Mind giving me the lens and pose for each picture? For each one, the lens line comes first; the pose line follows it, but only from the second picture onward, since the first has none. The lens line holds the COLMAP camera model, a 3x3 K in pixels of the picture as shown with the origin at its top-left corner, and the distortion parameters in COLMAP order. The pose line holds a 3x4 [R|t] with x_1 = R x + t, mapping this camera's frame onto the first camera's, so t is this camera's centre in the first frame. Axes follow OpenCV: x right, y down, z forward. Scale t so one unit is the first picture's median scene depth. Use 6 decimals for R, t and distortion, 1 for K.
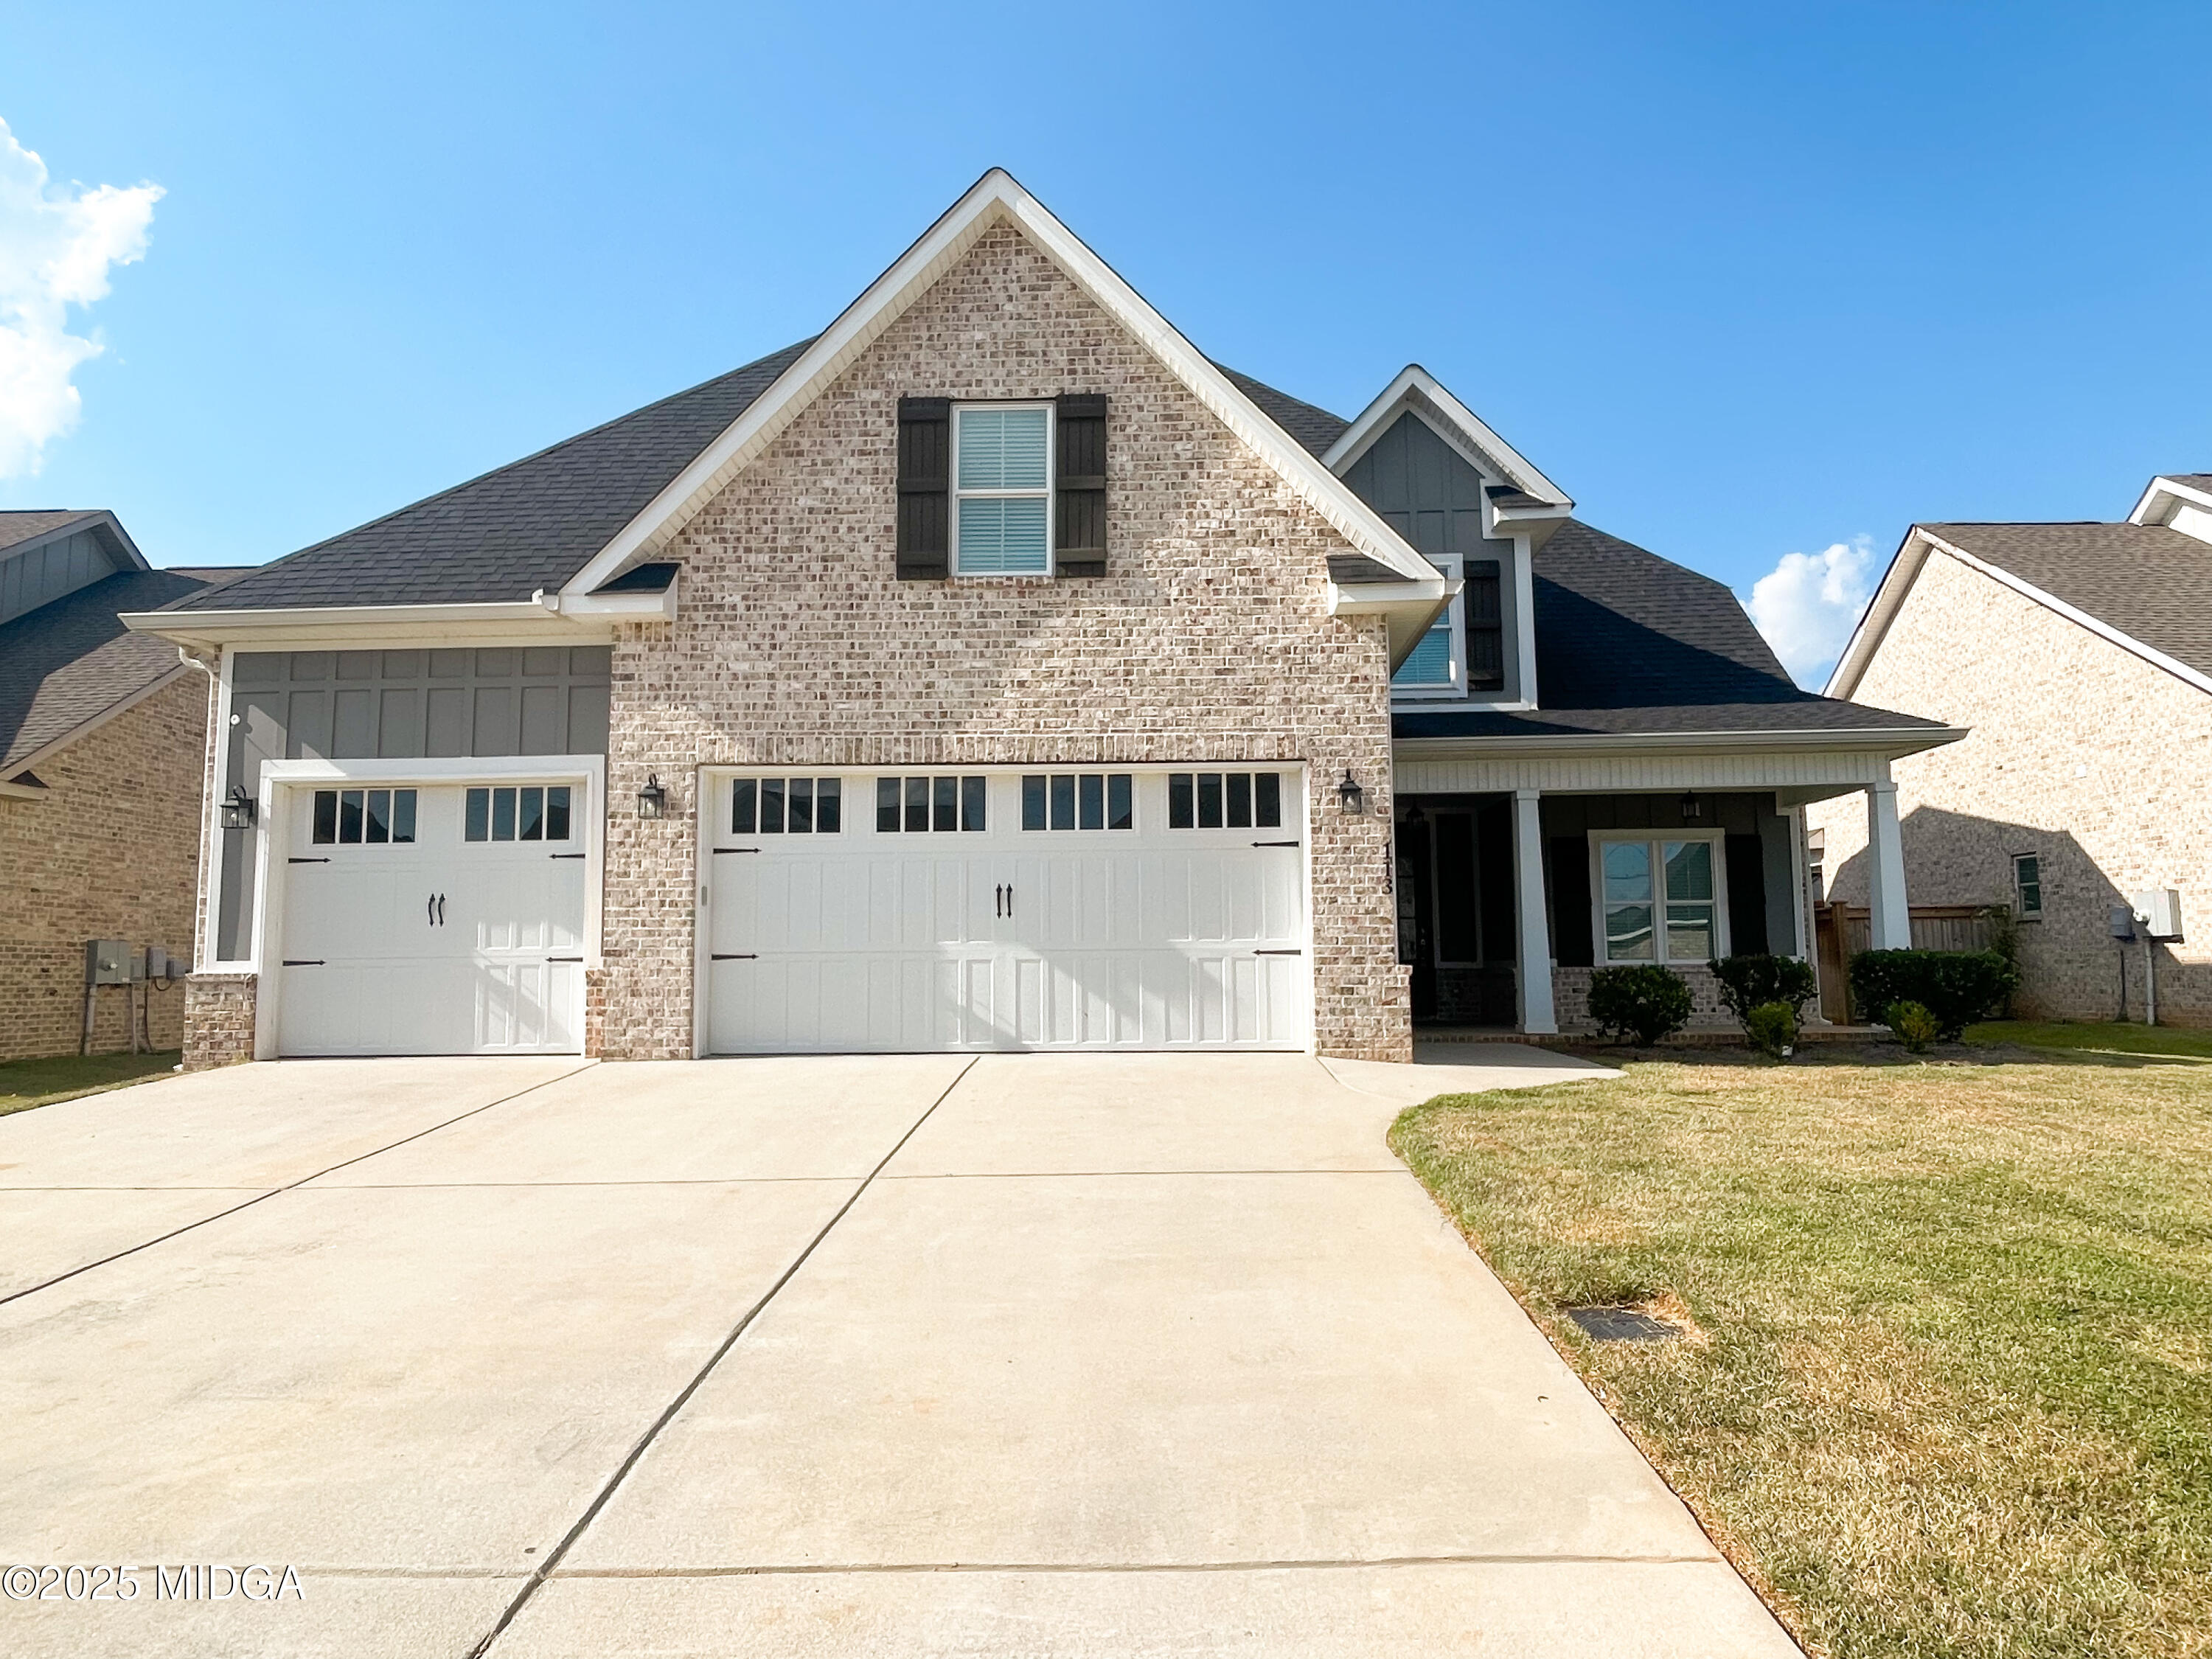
lens RADIAL K [[1354.1, 0, 1106.0], [0, 1354.1, 836.6], [0, 0, 1]] dist [0.001516, -0.000596]
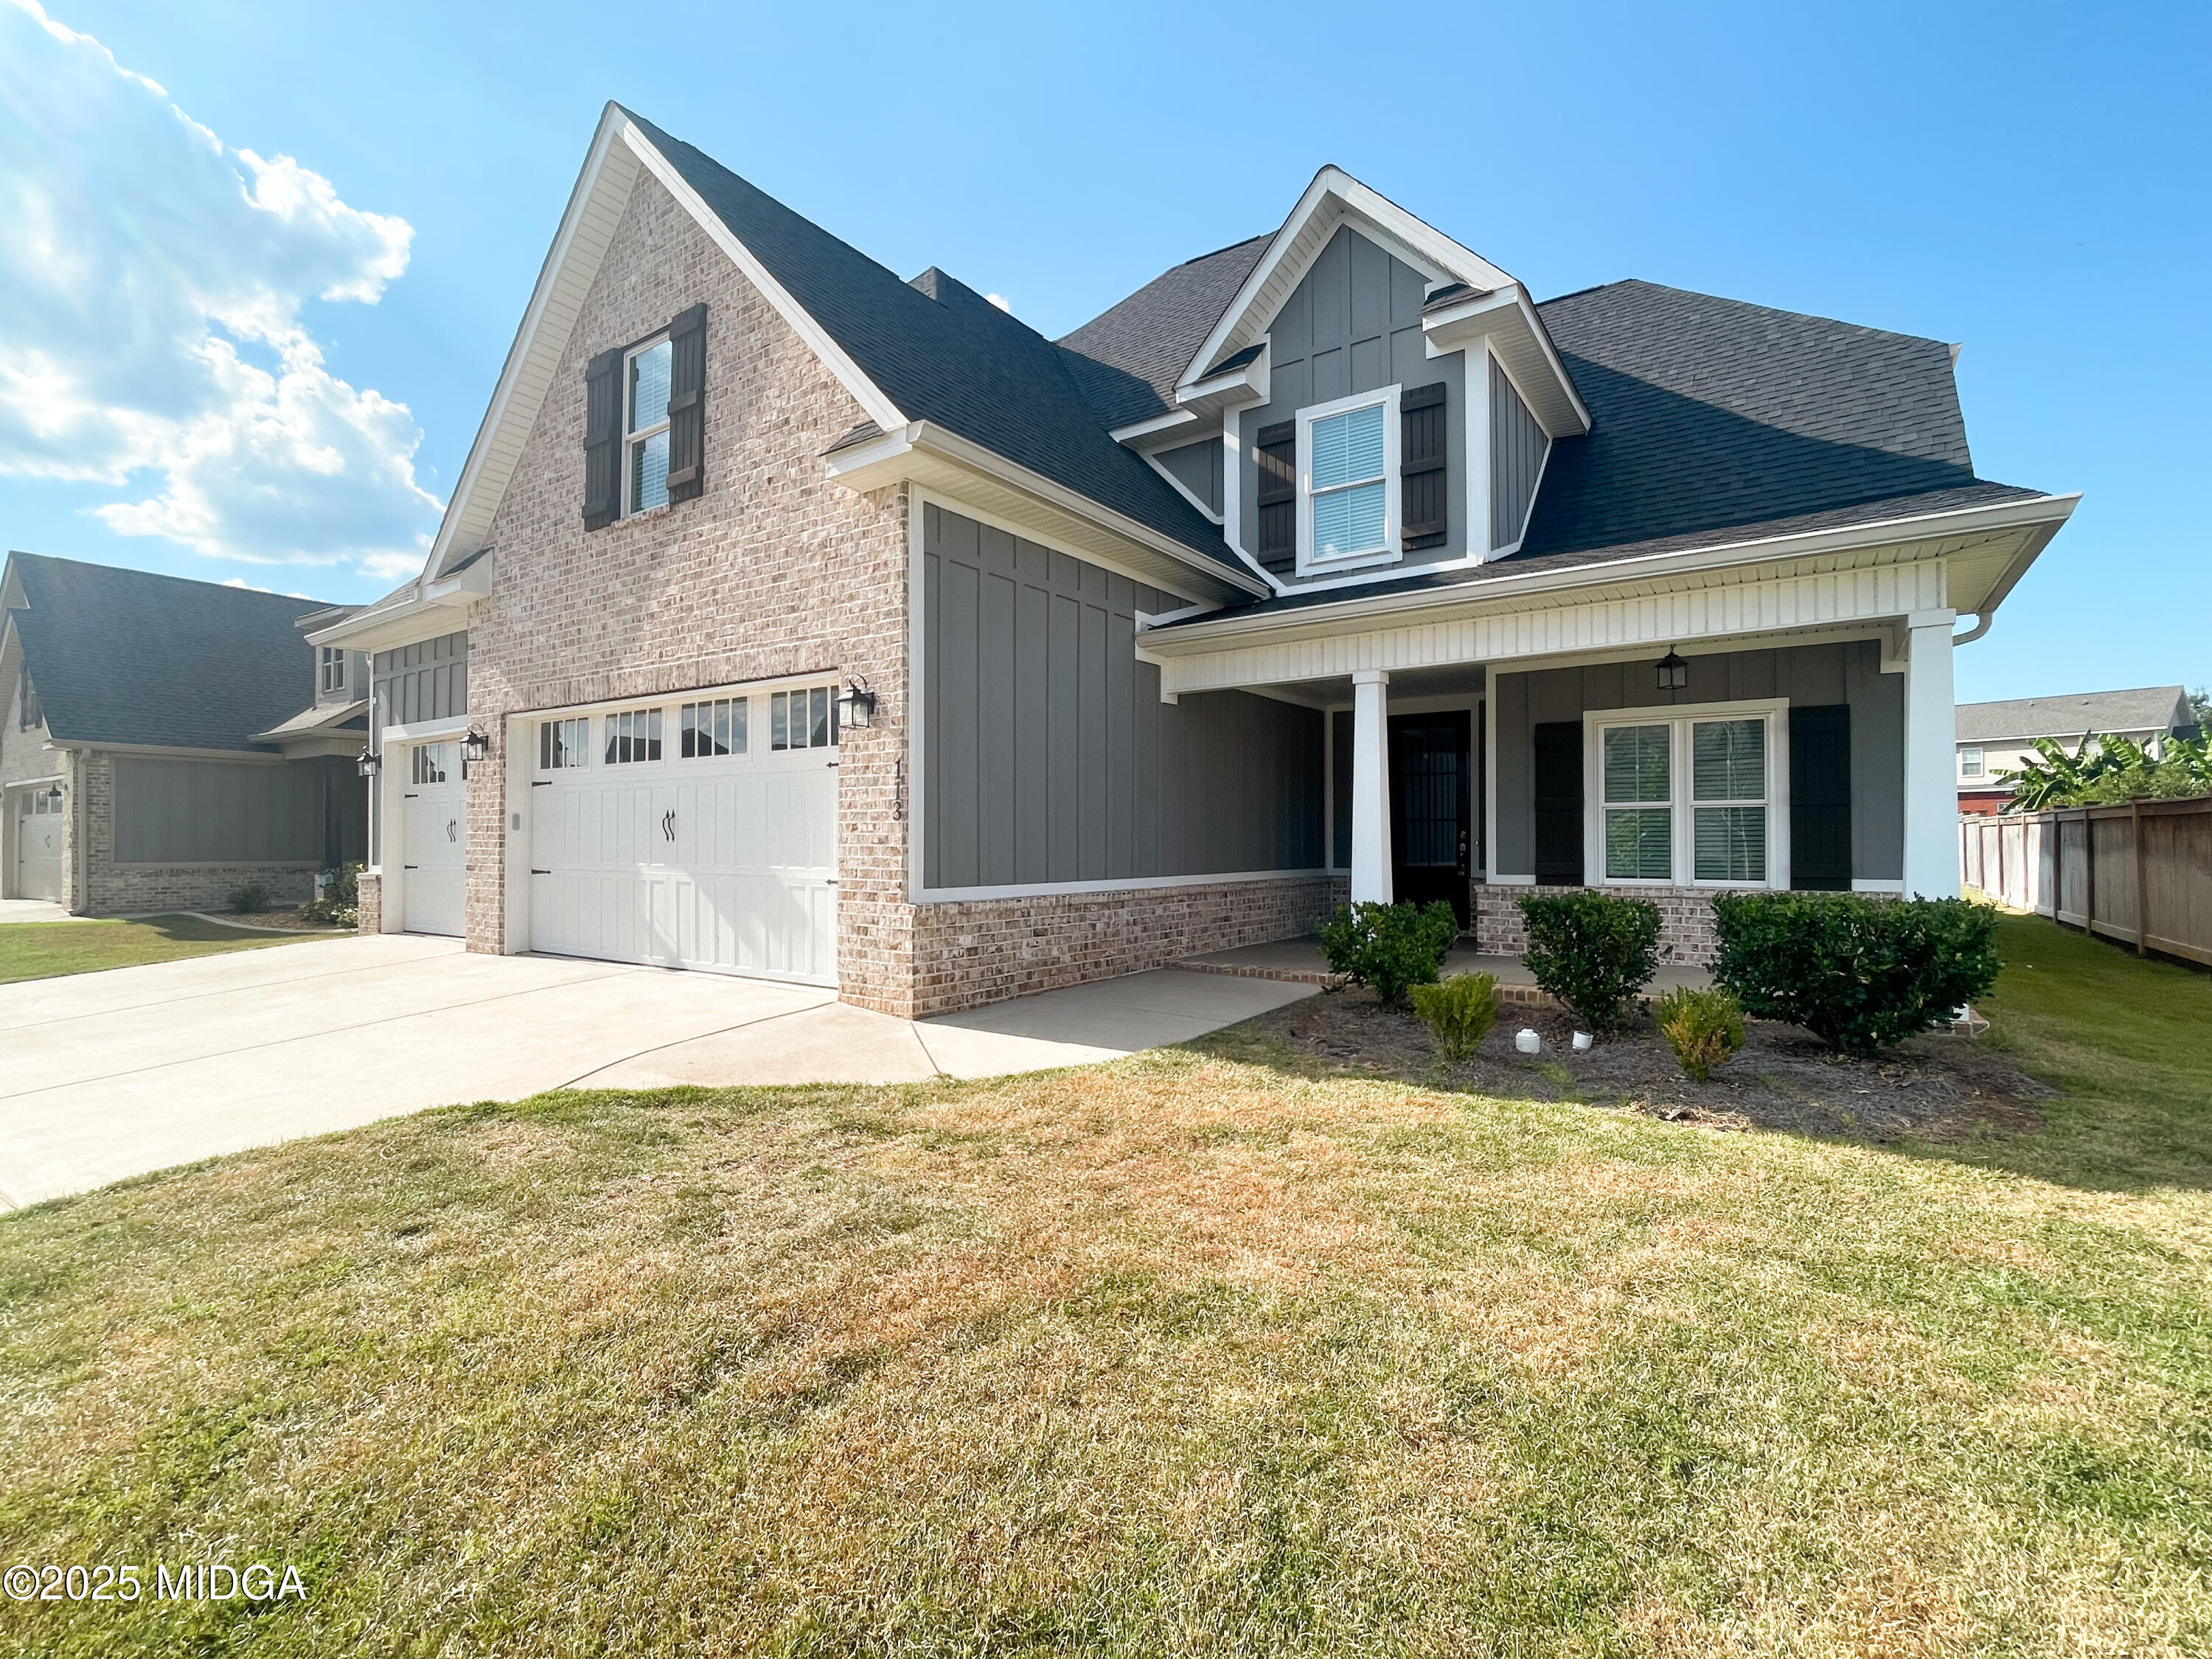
lens RADIAL K [[1017.0, 0, 1107.3], [0, 1017.0, 825.2], [0, 0, 1]] dist [-0.004818, -0.000256]
pose [[0.844866, -0.000942, -0.534978, 0.637949], [0.049025, 0.995927, 0.075670, 0.003985], [0.532728, -0.090158, 0.841471, 0.518664]]
